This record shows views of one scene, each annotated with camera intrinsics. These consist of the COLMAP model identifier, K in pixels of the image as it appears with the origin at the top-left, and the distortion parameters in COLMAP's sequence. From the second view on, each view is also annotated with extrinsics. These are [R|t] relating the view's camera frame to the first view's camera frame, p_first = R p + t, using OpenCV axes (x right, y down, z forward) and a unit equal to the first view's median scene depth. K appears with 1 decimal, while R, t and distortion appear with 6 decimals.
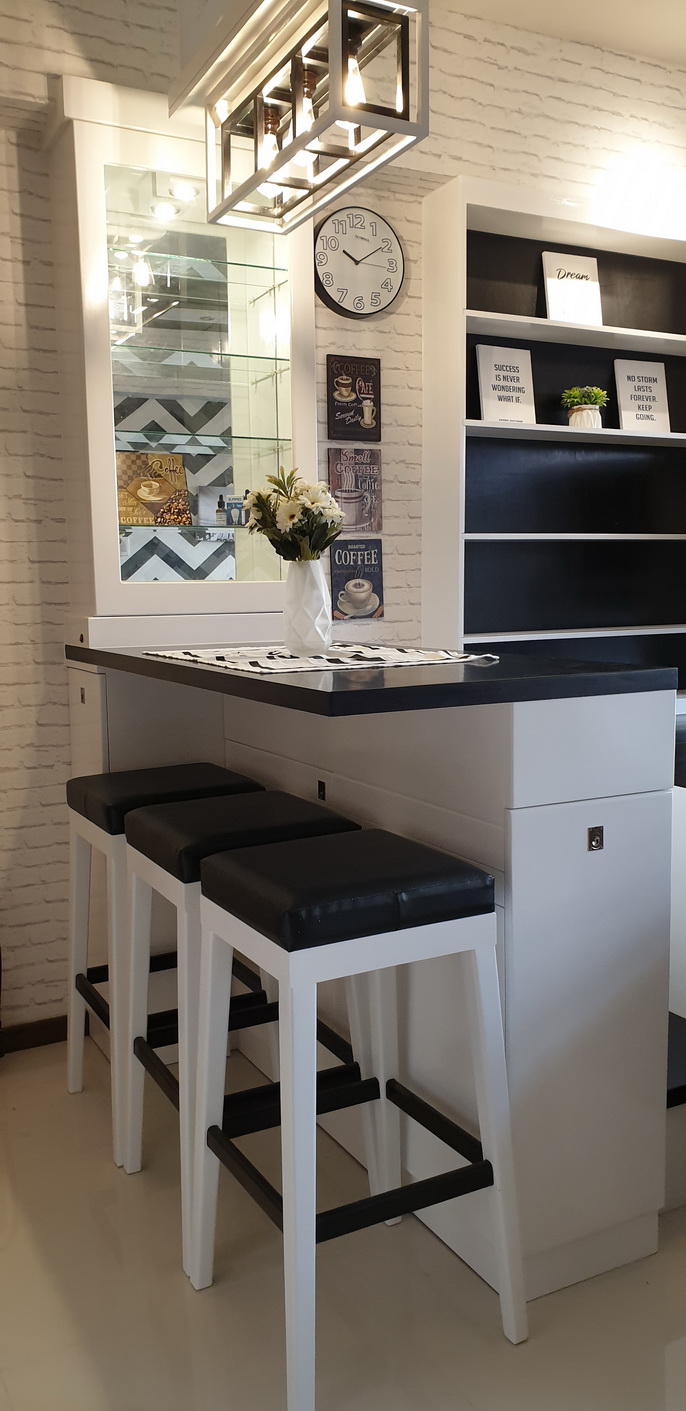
lens RADIAL K [[1131.7, 0, 340.0], [0, 1131.7, 706.6], [0, 0, 1]] dist [0.043538, -0.036302]
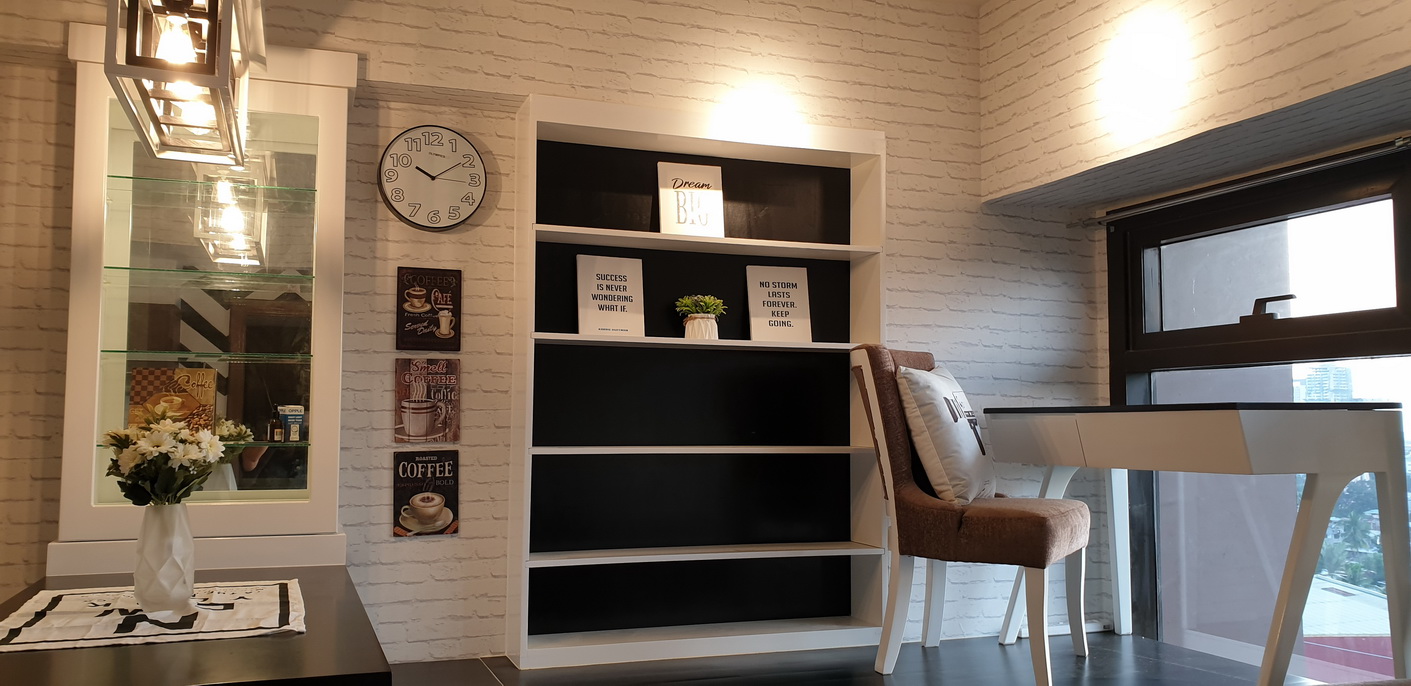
lens RADIAL K [[1131.7, 0, 706.4], [0, 1131.7, 361.1], [0, 0, 1]] dist [0.043538, -0.036302]
pose [[0.991227, 0.012236, -0.131600, 0.381303], [-0.033852, 0.985996, -0.163298, -0.076103], [0.127759, 0.166320, 0.977760, 0.082854]]
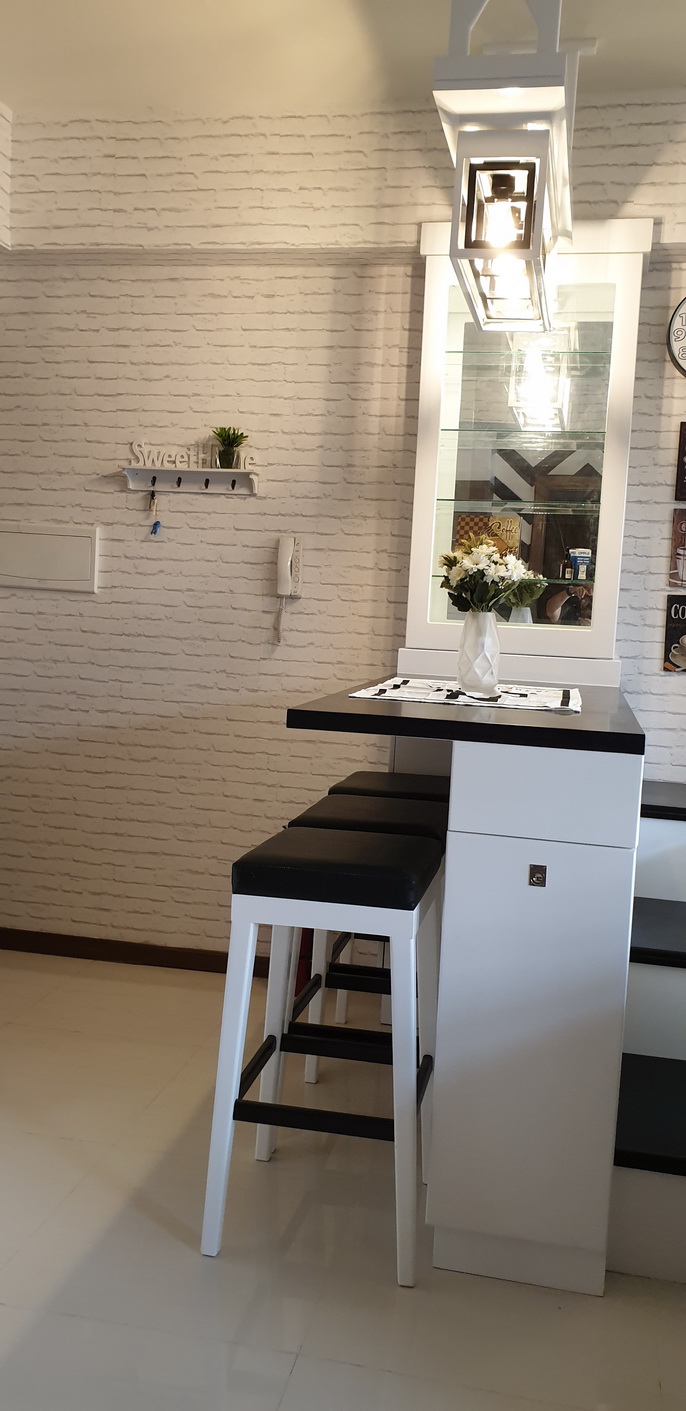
lens RADIAL K [[1131.7, 0, 376.0], [0, 1131.7, 695.0], [0, 0, 1]] dist [0.043538, -0.036302]
pose [[0.784908, 0.104244, -0.610781, 0.436553], [-0.127992, 0.991764, 0.004786, -0.025517], [0.606249, 0.074418, 0.791785, 0.005599]]
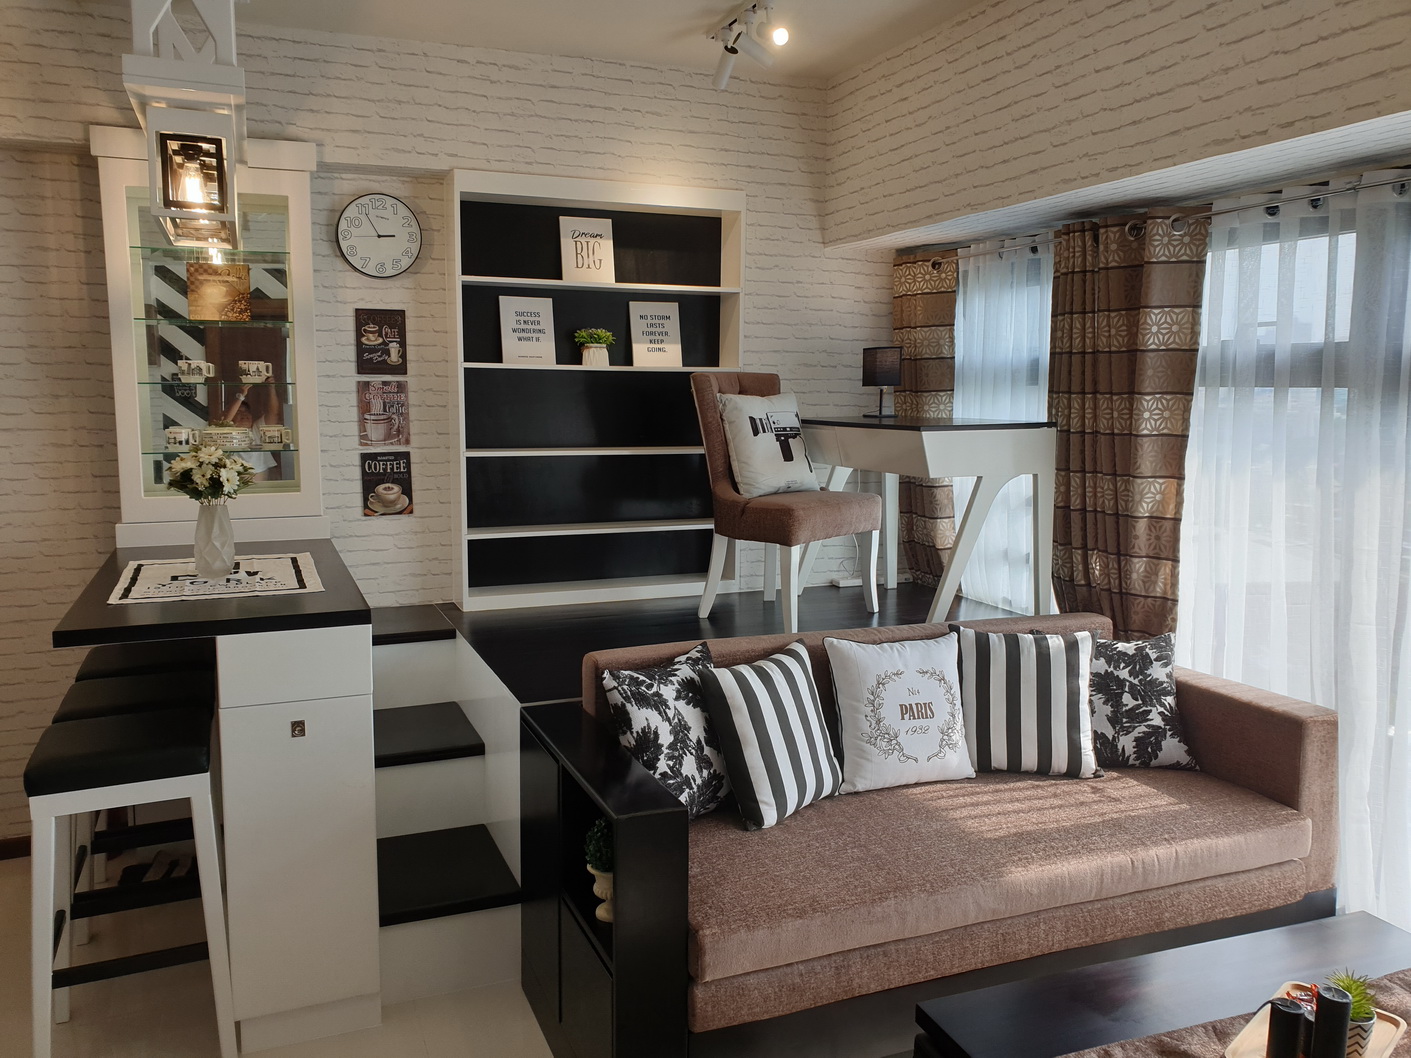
lens RADIAL K [[1123.5, 0, 686.7], [0, 1123.5, 520.4], [0, 0, 1]] dist [0.036287, -0.003273]
pose [[0.993672, 0.033463, -0.107217, 0.491608], [-0.031697, 0.999333, 0.018131, -0.107805], [0.107752, -0.014618, 0.994070, -0.208112]]
